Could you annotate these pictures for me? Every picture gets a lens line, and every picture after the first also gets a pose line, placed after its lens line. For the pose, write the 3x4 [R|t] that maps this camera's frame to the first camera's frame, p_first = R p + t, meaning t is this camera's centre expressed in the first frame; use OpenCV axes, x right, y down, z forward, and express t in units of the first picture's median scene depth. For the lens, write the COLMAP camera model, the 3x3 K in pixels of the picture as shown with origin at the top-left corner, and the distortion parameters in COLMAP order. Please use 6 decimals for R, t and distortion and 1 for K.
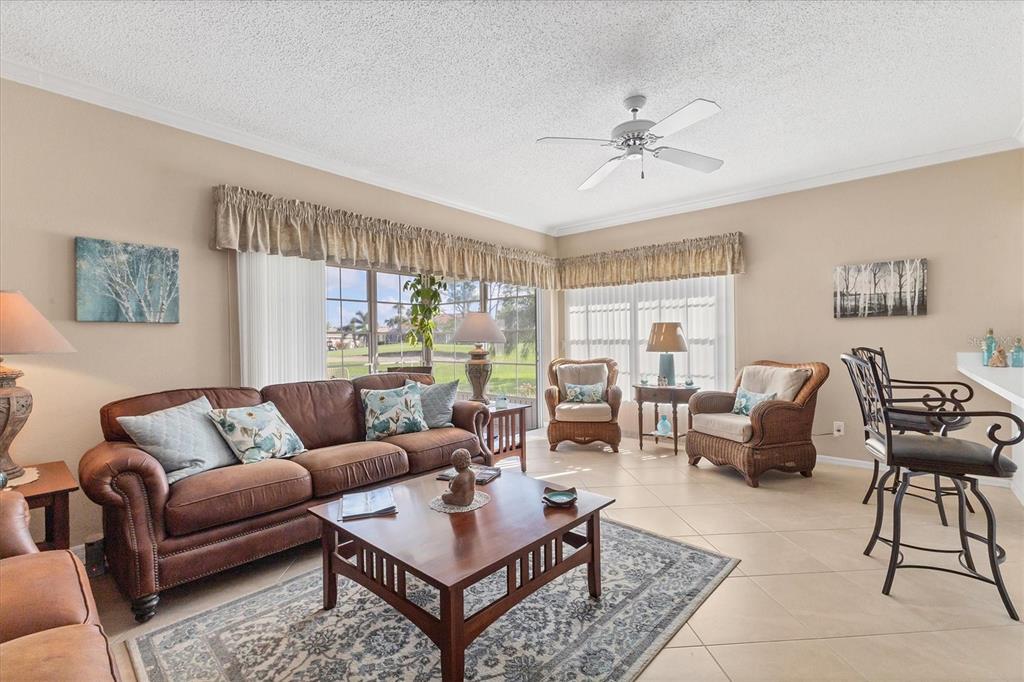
lens RADIAL K [[450.3, 0, 510.6], [0, 450.3, 341.2], [0, 0, 1]] dist [0.013520, -0.002665]
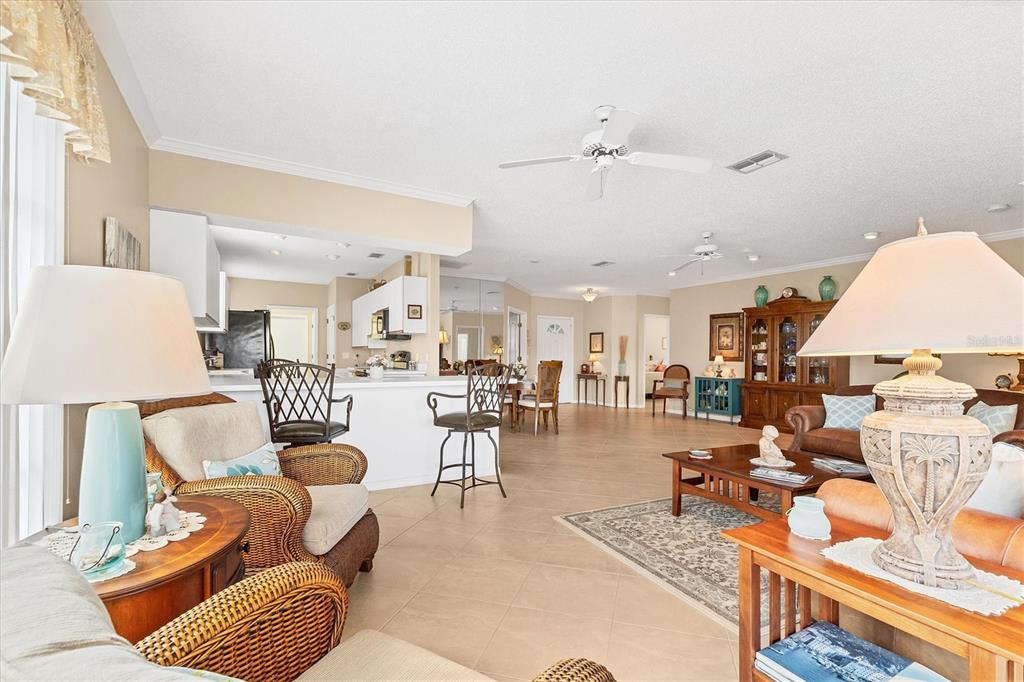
lens RADIAL K [[470.5, 0, 515.8], [0, 470.5, 350.2], [0, 0, 1]] dist [0.002804, 0.000088]
pose [[-0.937192, 0.010963, 0.348643, 0.075870], [0.006627, 0.999885, -0.013629, 0.001700], [-0.348752, -0.010463, -0.937157, 1.564772]]
